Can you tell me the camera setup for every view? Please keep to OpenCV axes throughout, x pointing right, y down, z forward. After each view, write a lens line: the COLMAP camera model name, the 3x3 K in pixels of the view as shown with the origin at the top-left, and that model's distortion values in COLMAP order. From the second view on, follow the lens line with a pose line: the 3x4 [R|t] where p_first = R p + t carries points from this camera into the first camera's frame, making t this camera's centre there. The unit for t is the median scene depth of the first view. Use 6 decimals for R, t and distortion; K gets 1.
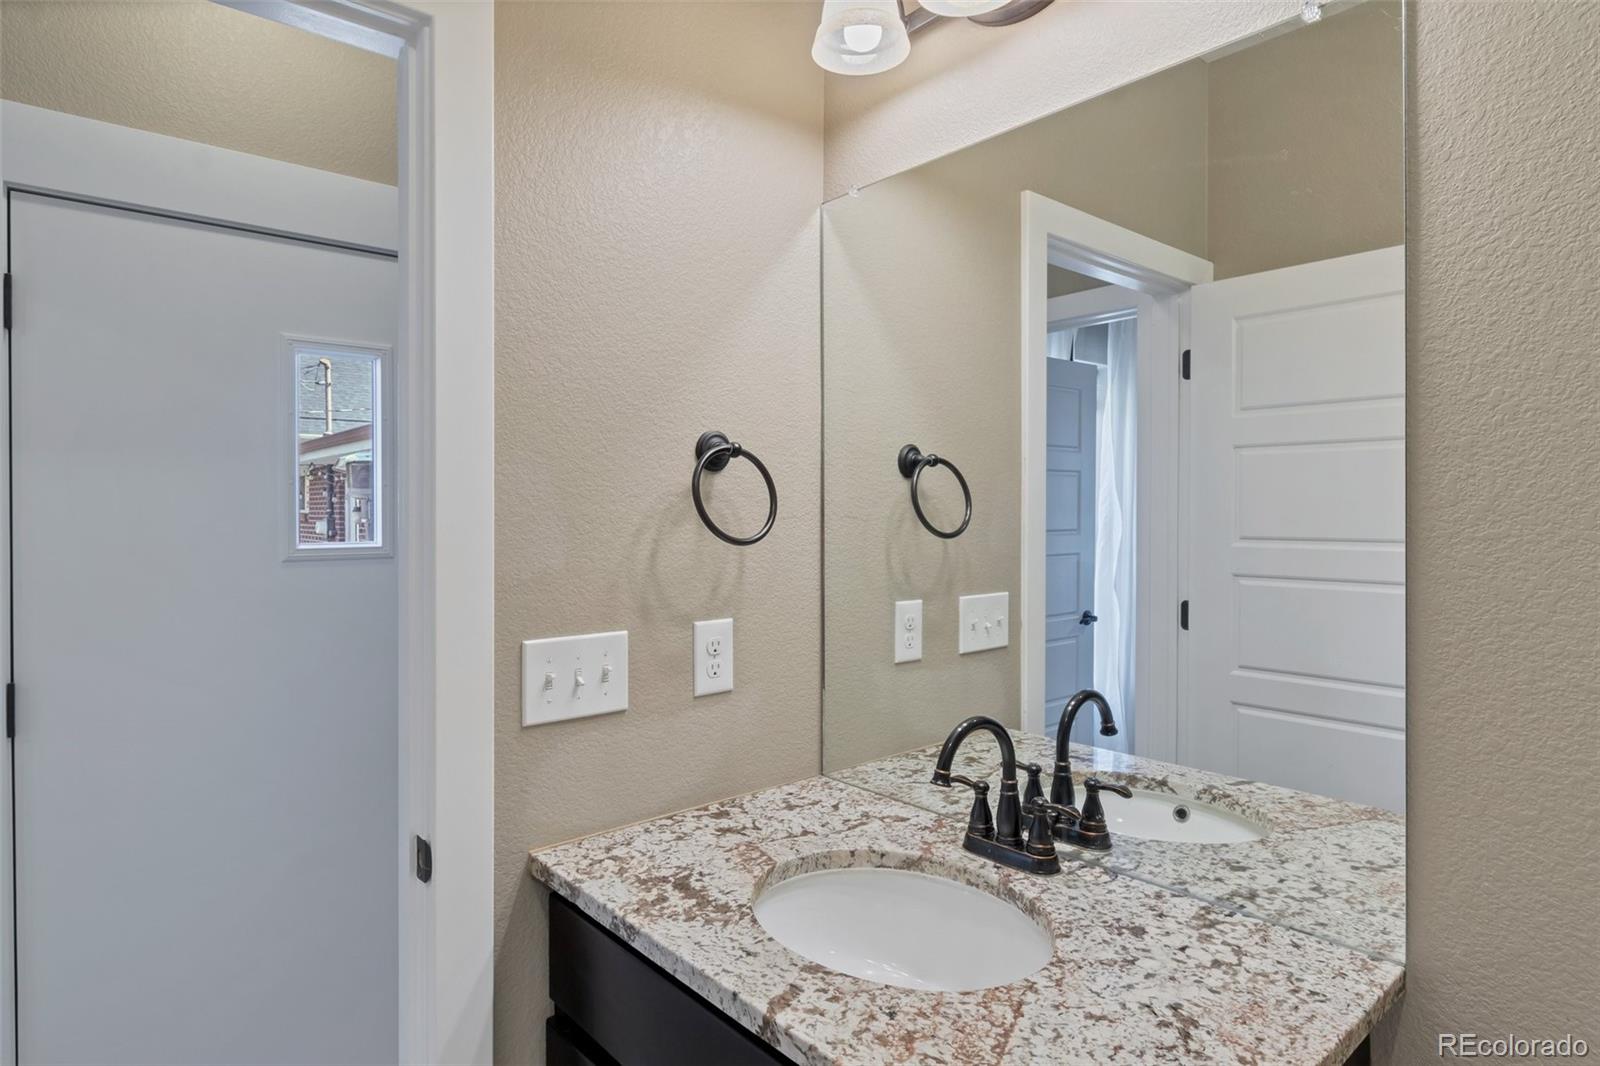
lens RADIAL K [[893.1, 0, 796.9], [0, 893.1, 525.1], [0, 0, 1]] dist [0.005289, 0.000948]
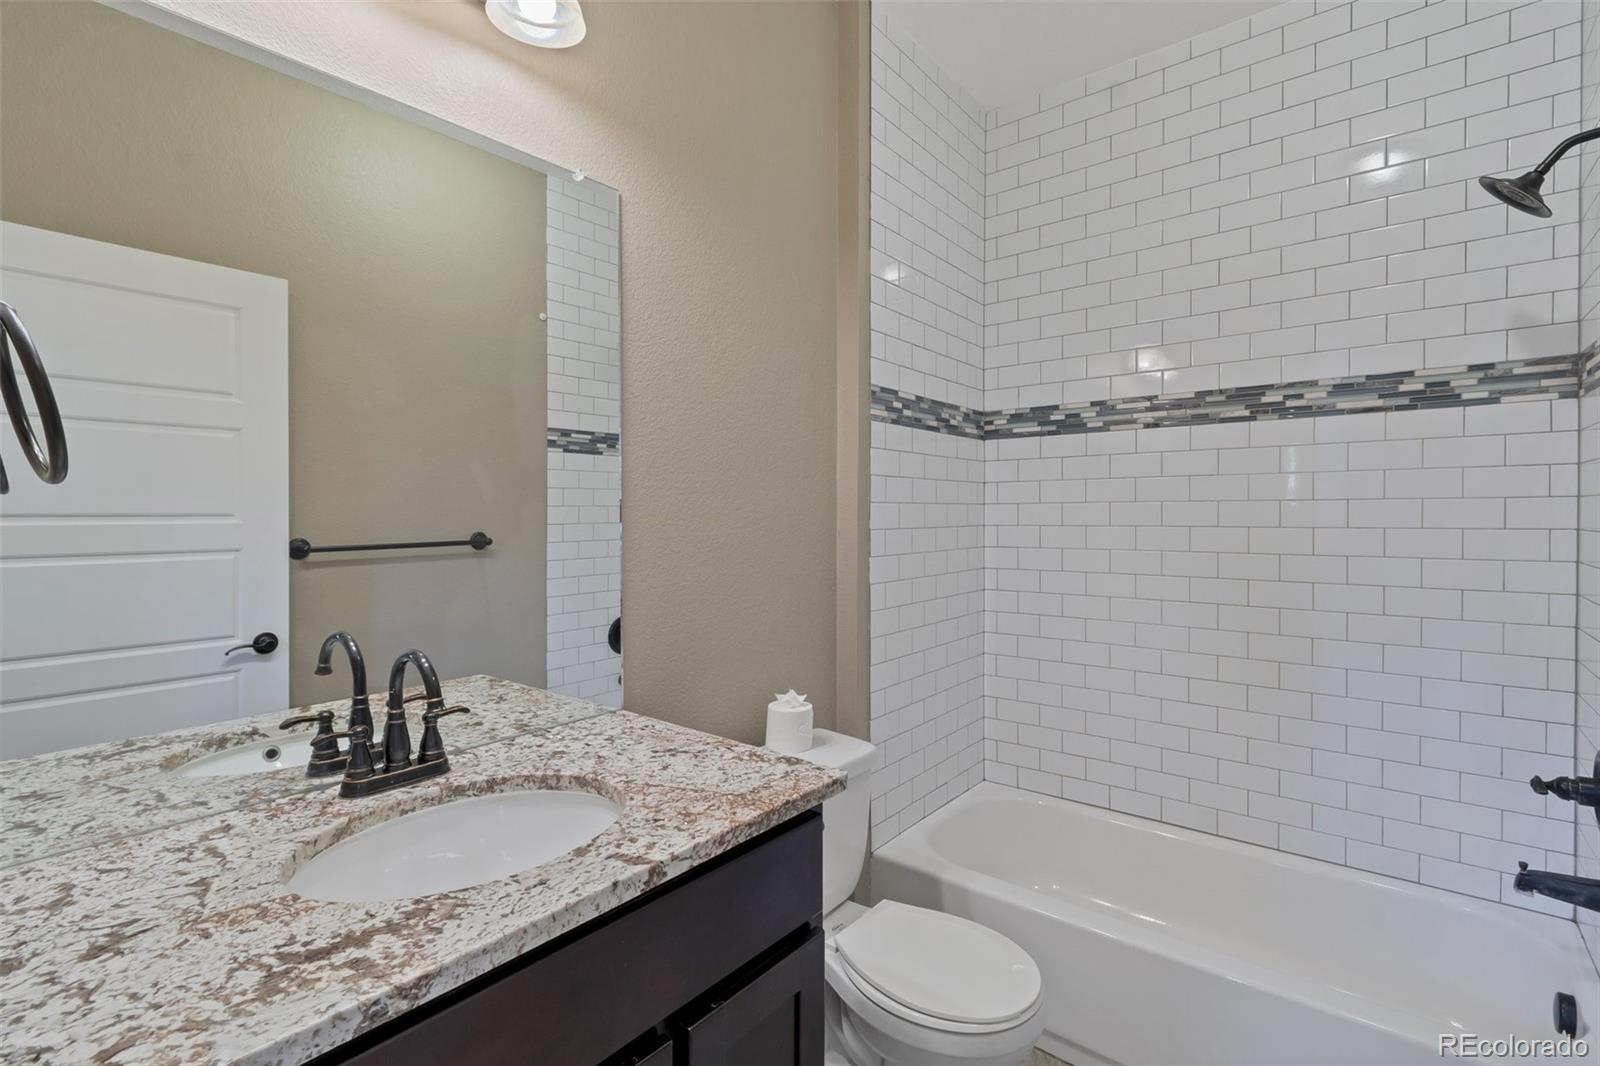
lens RADIAL K [[733.3, 0, 801.1], [0, 733.3, 528.3], [0, 0, 1]] dist [0.002238, -0.000441]
pose [[-0.173923, -0.013885, 0.984661, -0.781313], [0.019742, 0.999650, 0.017584, 0.069832], [-0.984561, 0.022497, -0.173588, 0.743374]]
